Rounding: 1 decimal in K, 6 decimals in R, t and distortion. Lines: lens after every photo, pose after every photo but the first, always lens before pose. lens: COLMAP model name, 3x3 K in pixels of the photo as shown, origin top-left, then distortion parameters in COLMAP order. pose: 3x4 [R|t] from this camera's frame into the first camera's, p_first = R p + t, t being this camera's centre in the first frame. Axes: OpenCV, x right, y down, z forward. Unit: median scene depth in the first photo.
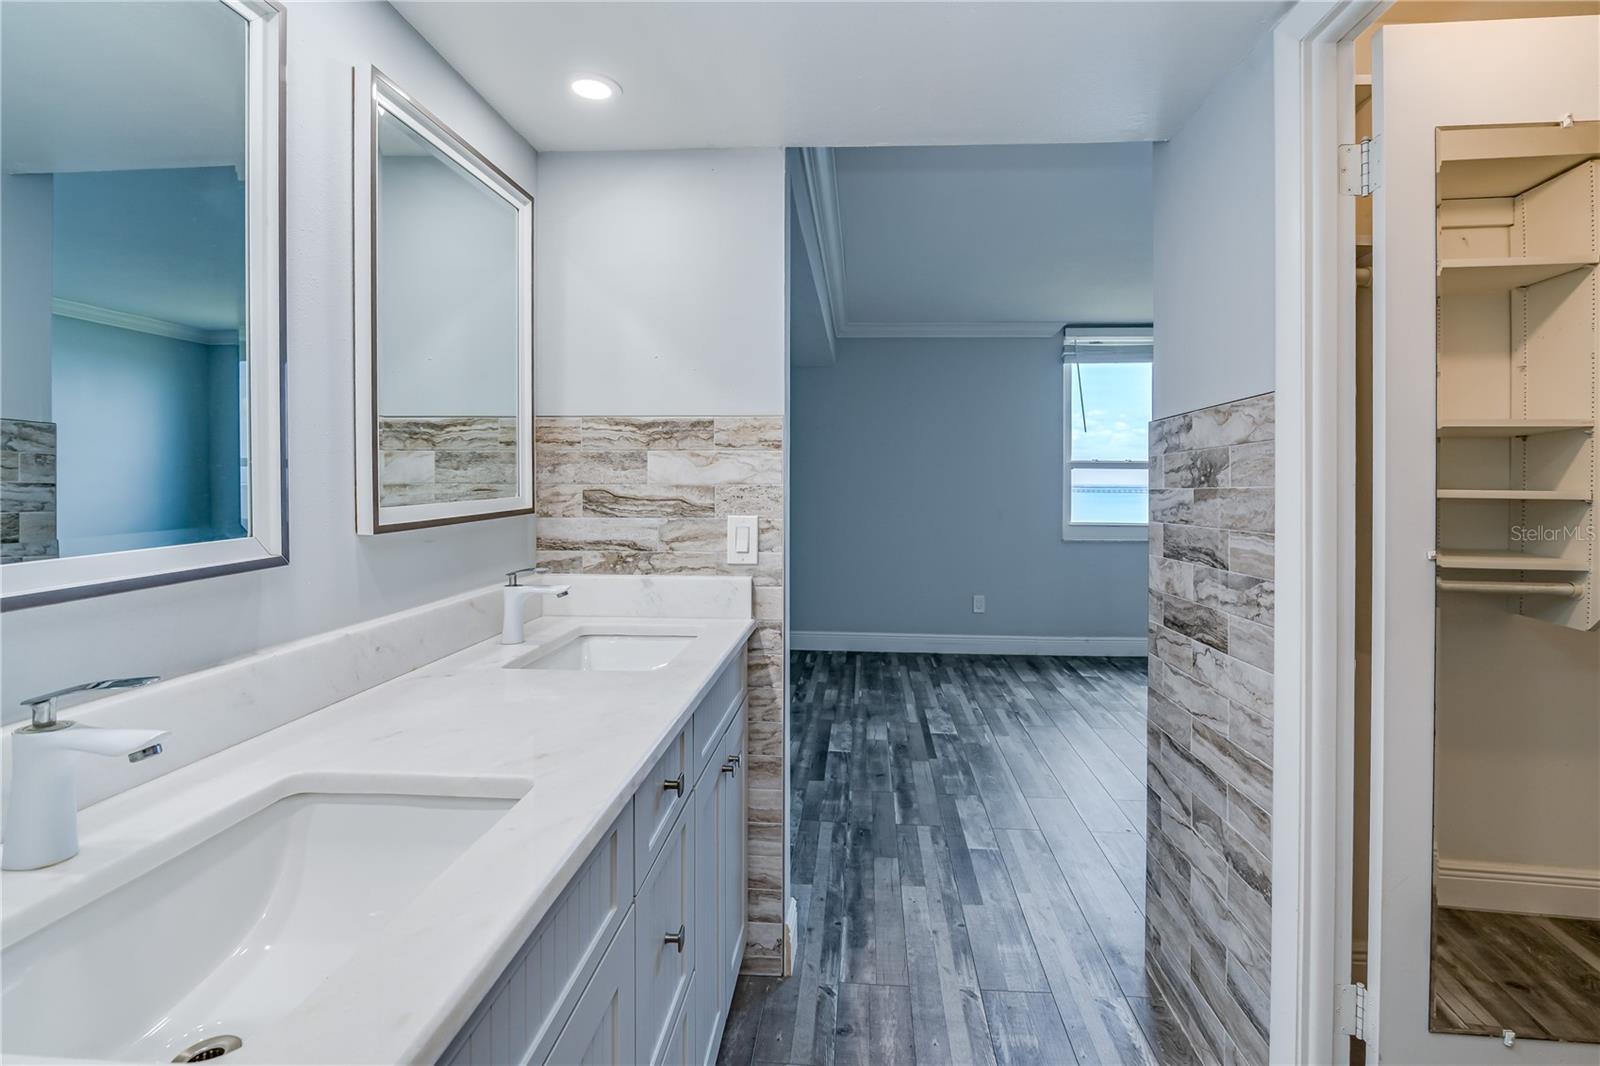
lens RADIAL K [[754.1, 0, 805.3], [0, 754.1, 499.9], [0, 0, 1]] dist [-0.001982, -0.000564]
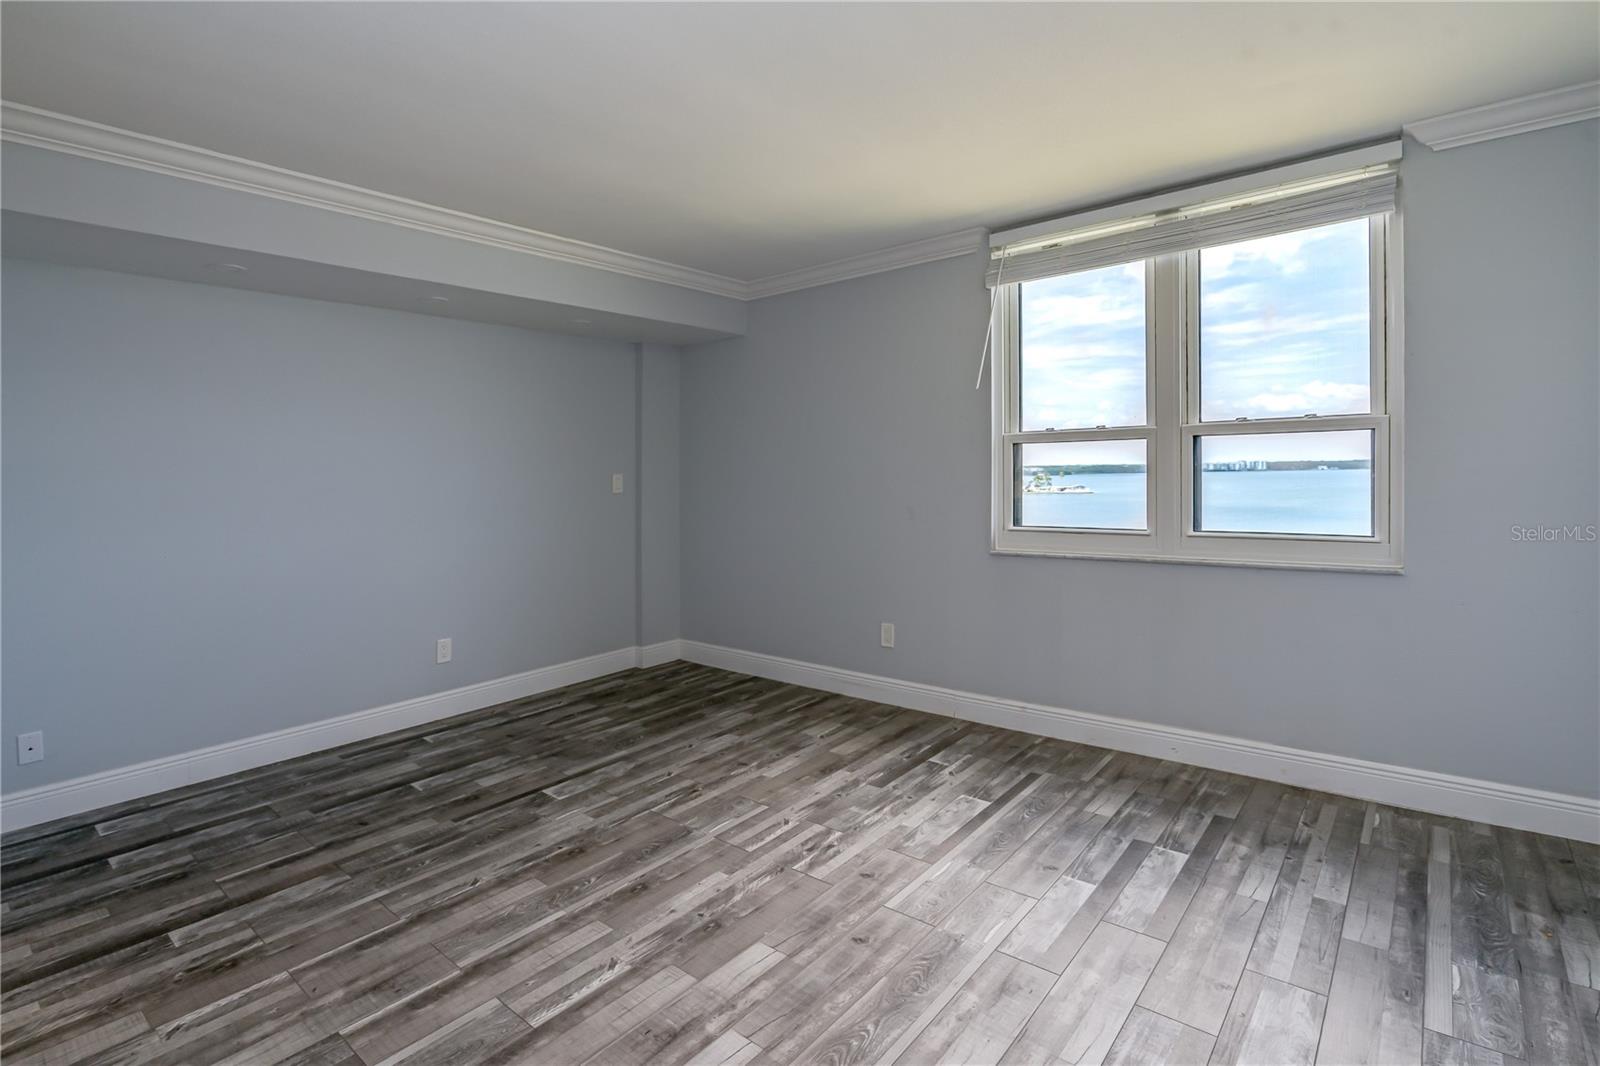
lens RADIAL K [[754.1, 0, 805.3], [0, 754.1, 499.9], [0, 0, 1]] dist [-0.001982, -0.000564]
pose [[0.788724, -0.008508, -0.614689, 0.619584], [0.028563, 0.999332, 0.022818, -0.012757], [0.614084, -0.035554, 0.788439, 0.371802]]
